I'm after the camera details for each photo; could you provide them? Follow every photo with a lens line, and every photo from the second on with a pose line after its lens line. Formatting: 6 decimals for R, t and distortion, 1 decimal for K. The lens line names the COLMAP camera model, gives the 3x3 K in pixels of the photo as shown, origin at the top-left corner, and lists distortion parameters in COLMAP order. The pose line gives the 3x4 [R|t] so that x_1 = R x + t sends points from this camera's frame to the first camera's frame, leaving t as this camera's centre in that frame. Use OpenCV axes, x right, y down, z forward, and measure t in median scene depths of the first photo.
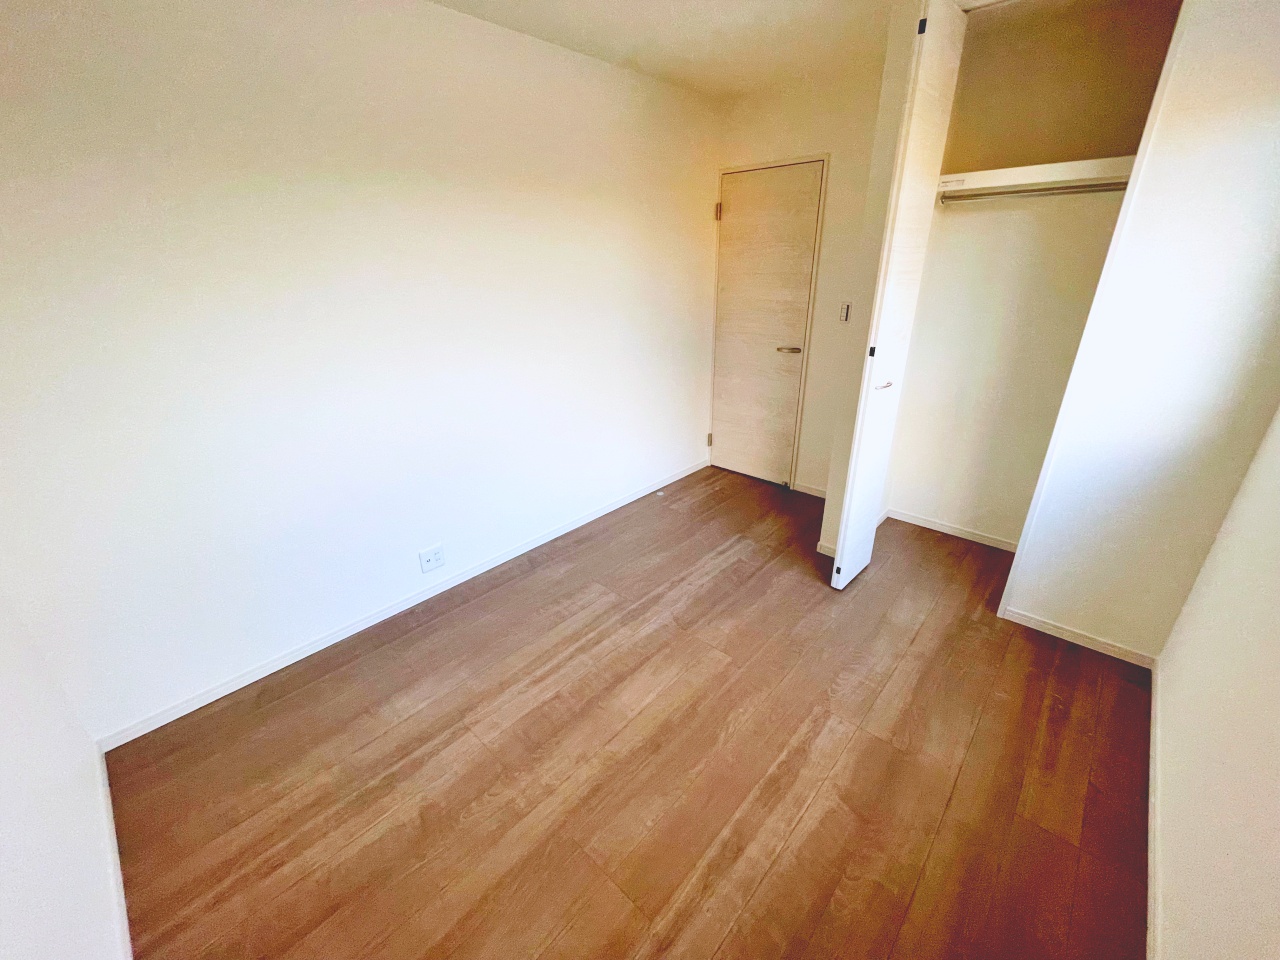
lens RADIAL K [[516.2, 0, 643.3], [0, 516.2, 480.3], [0, 0, 1]] dist [-0.007103, 0.001031]
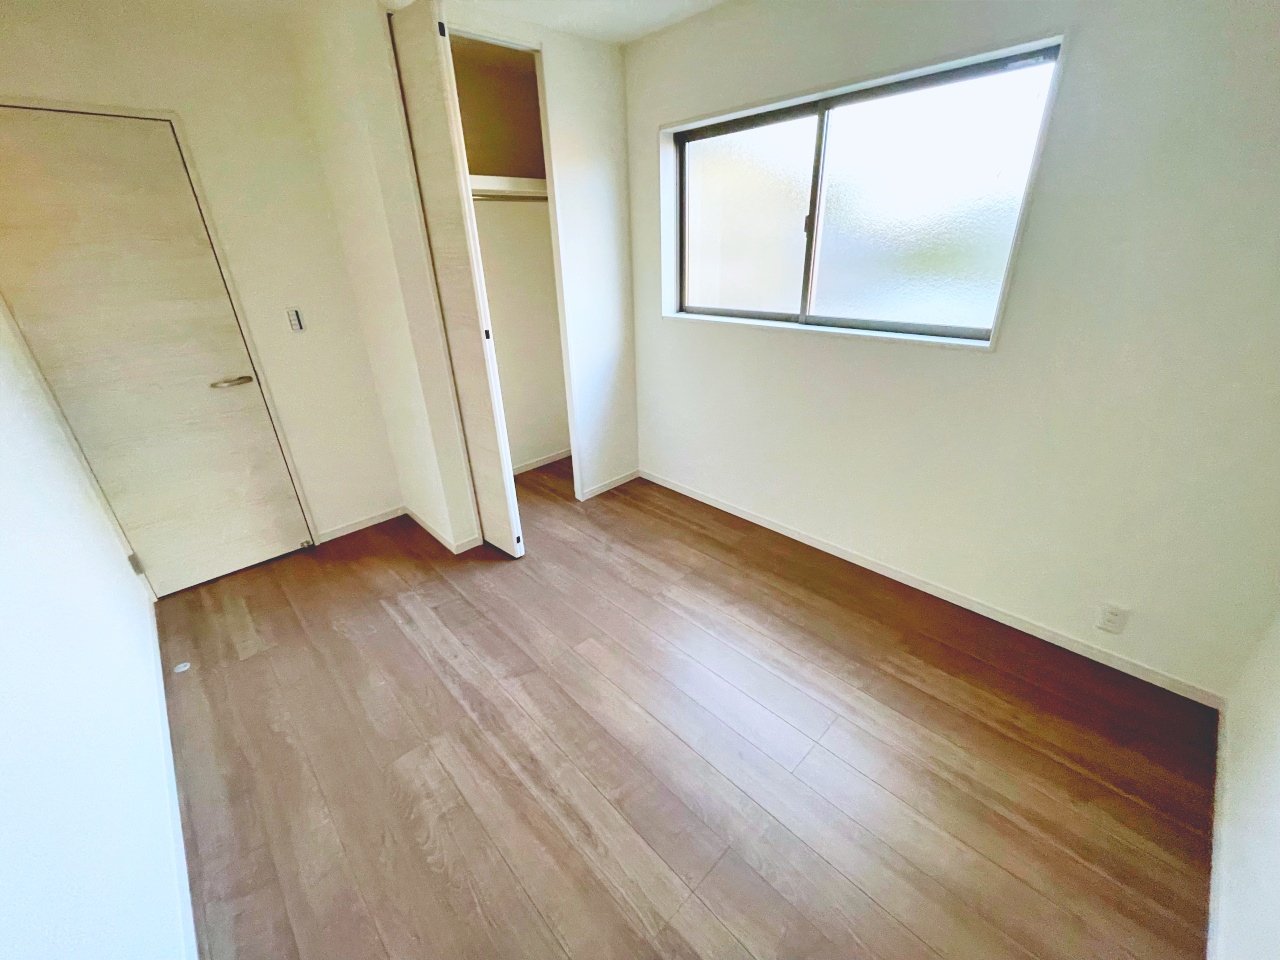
lens RADIAL K [[516.2, 0, 638.9], [0, 516.2, 474.4], [0, 0, 1]] dist [-0.007103, 0.001031]
pose [[0.069641, -0.396790, 0.915264, -0.543919], [0.419604, 0.844031, 0.333982, -0.196811], [-0.905032, 0.360789, 0.225274, 0.495383]]
